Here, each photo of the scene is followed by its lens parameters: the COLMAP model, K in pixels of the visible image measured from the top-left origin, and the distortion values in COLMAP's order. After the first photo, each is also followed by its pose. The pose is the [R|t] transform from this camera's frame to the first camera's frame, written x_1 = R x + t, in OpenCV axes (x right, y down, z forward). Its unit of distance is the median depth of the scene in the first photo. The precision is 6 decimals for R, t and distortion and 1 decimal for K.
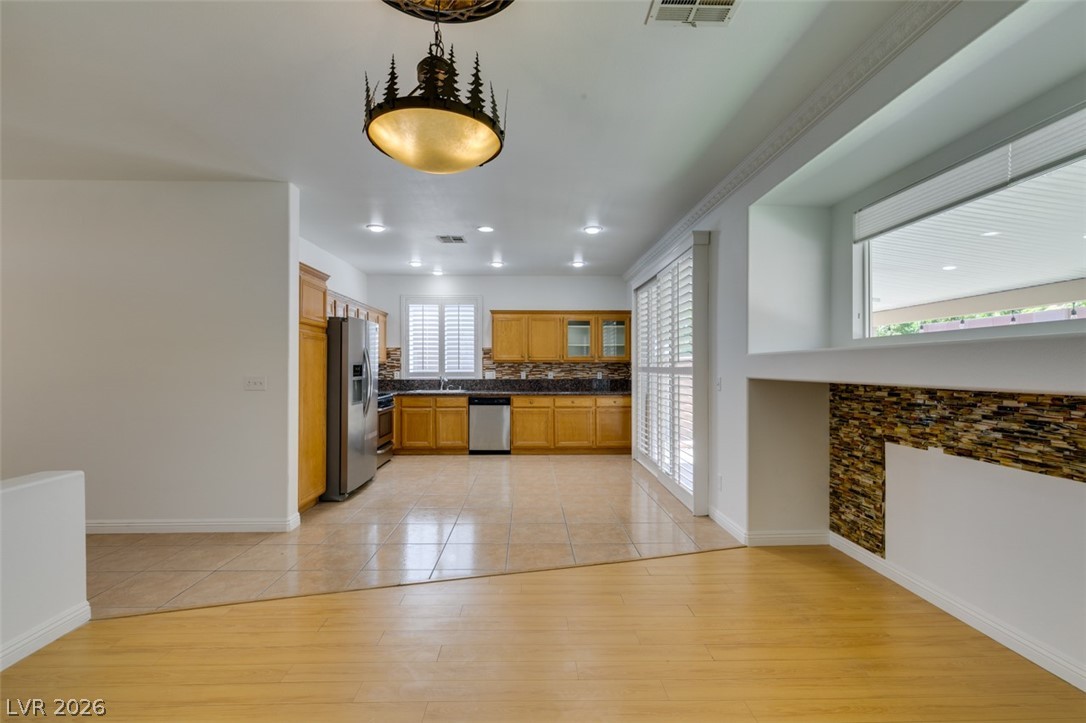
lens RADIAL K [[484.2, 0, 536.3], [0, 484.2, 364.0], [0, 0, 1]] dist [0.007758, -0.003219]
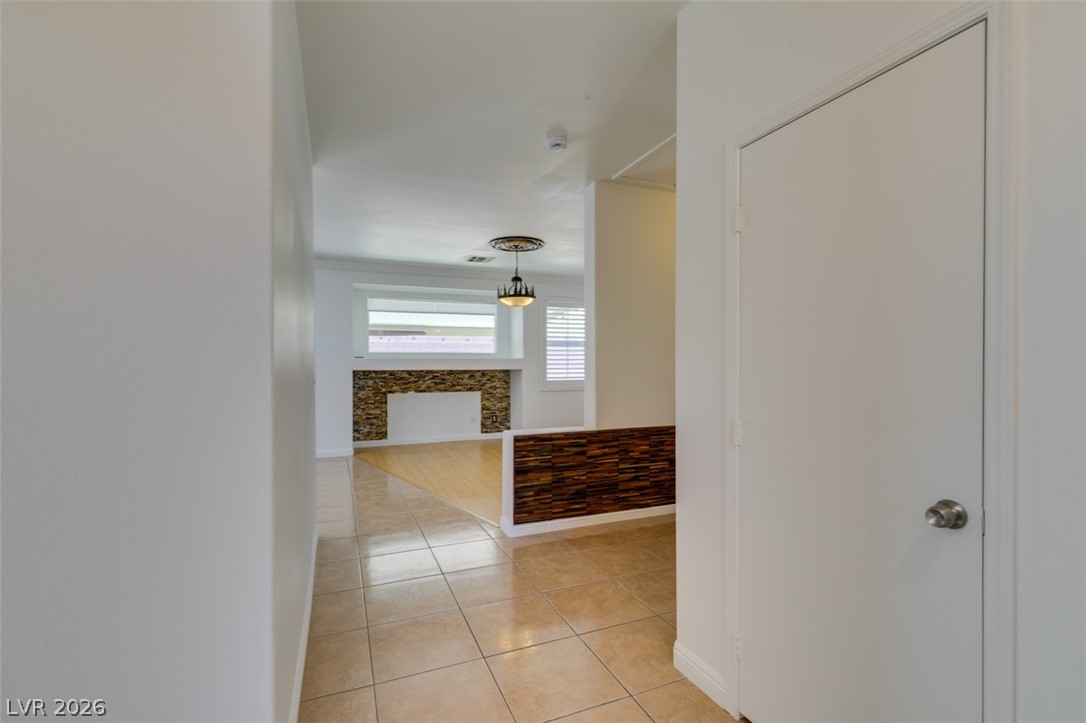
lens RADIAL K [[487.9, 0, 540.6], [0, 487.9, 361.1], [0, 0, 1]] dist [0.002764, 0.000228]
pose [[-0.370458, 0.007038, 0.928823, -1.567222], [-0.004178, 0.999949, -0.009244, 0.006561], [-0.928840, -0.007305, -0.370409, 0.953519]]
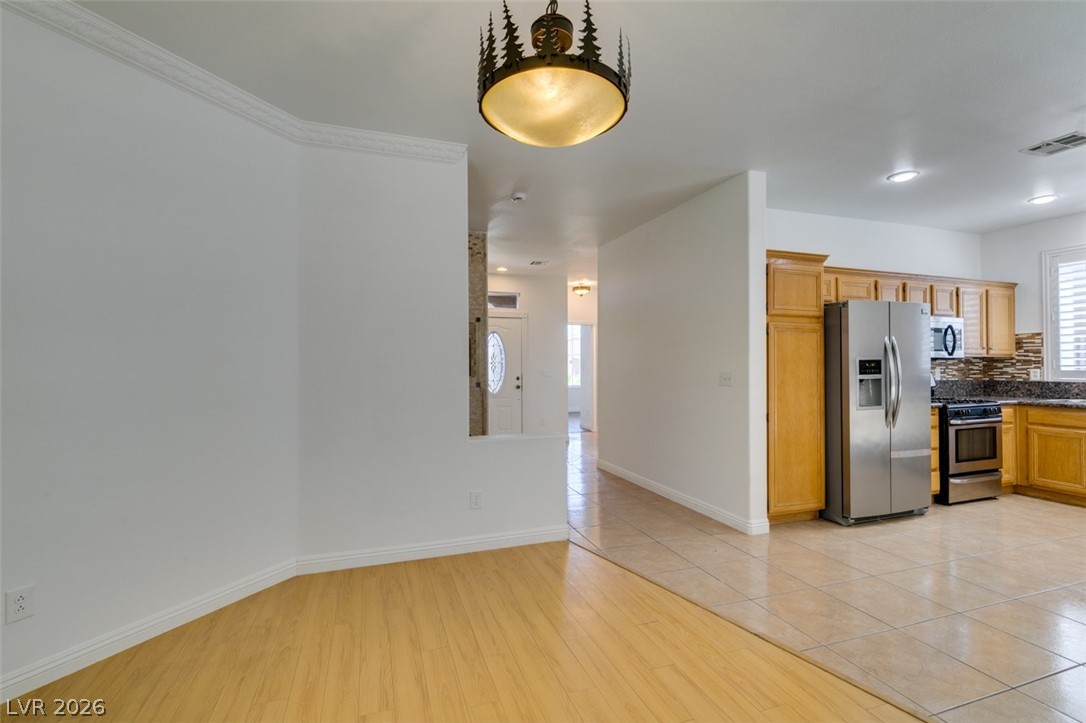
lens RADIAL K [[487.9, 0, 538.8], [0, 487.9, 359.3], [0, 0, 1]] dist [0.002764, 0.000228]
pose [[0.305935, -0.012095, -0.951976, 0.284422], [0.009794, 0.999906, -0.009556, 0.004082], [0.952002, -0.006400, 0.306025, 0.311595]]
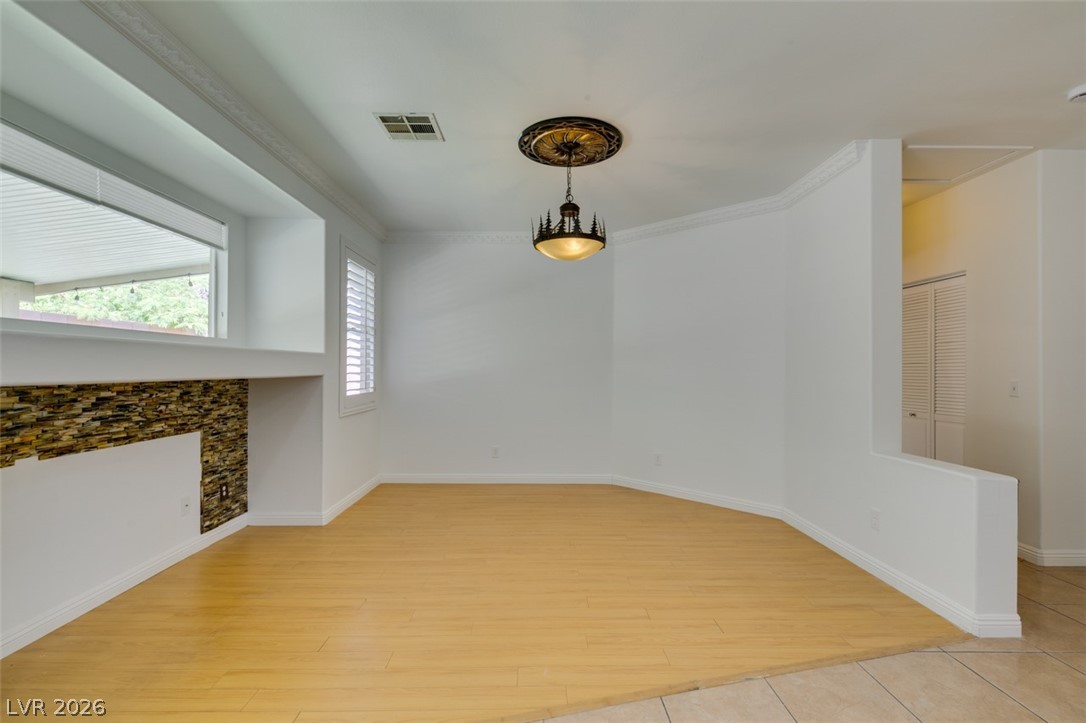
lens RADIAL K [[487.9, 0, 542.6], [0, 487.9, 365.0], [0, 0, 1]] dist [0.002764, 0.000228]
pose [[-0.999967, -0.007271, 0.003532, -0.049950], [-0.007321, 0.999873, -0.014170, 0.011773], [-0.003429, -0.014196, -0.999893, 1.281154]]
